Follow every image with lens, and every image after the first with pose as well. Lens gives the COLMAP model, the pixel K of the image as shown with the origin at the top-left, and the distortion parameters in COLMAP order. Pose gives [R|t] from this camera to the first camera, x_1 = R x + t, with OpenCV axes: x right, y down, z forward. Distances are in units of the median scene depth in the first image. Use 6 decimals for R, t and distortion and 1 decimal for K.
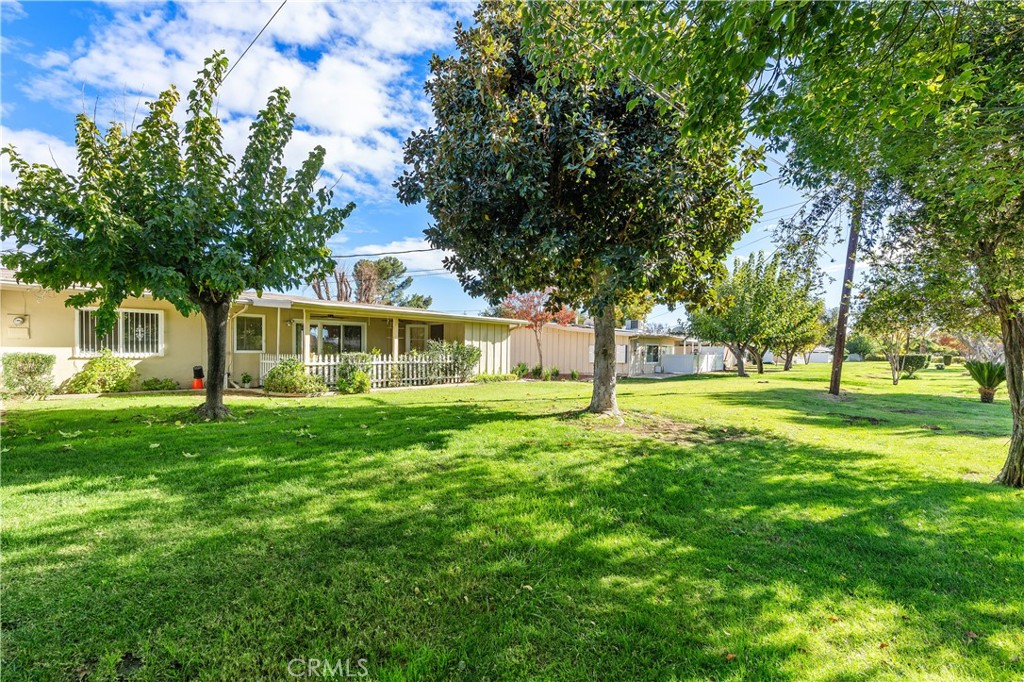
lens RADIAL K [[462.8, 0, 515.5], [0, 462.8, 341.7], [0, 0, 1]] dist [-0.000695, 0.000075]
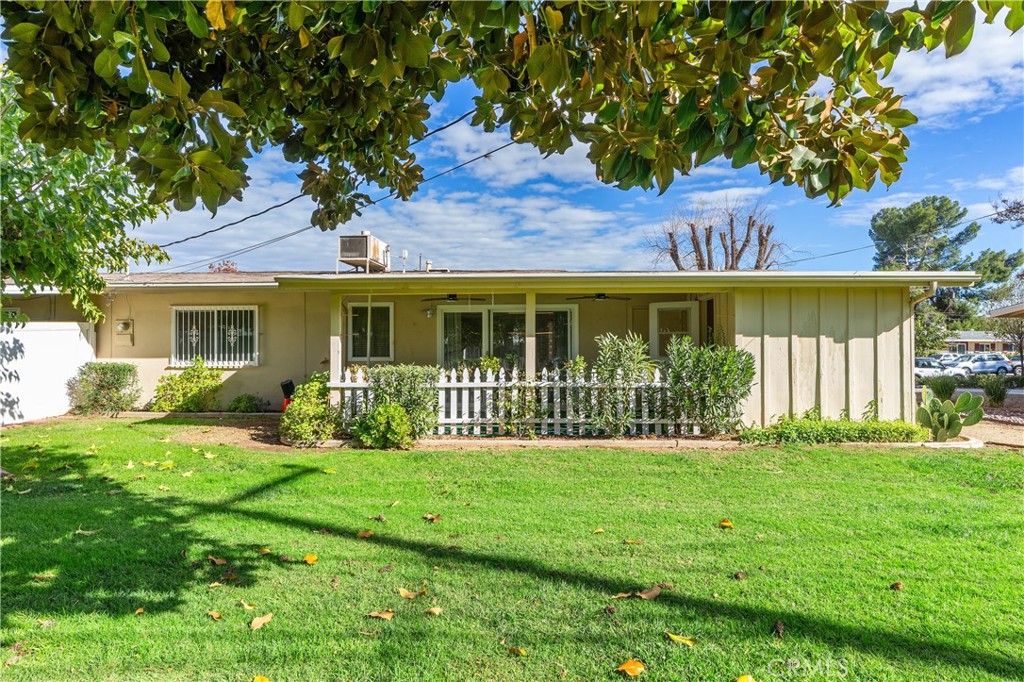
lens RADIAL K [[591.7, 0, 512.0], [0, 591.7, 341.0], [0, 0, 1]] dist [-0.002992, -0.001015]
pose [[0.614901, -0.010349, -0.788536, 0.257257], [0.022310, 0.999742, 0.004277, -0.004196], [0.788288, -0.020222, 0.614973, 0.739369]]
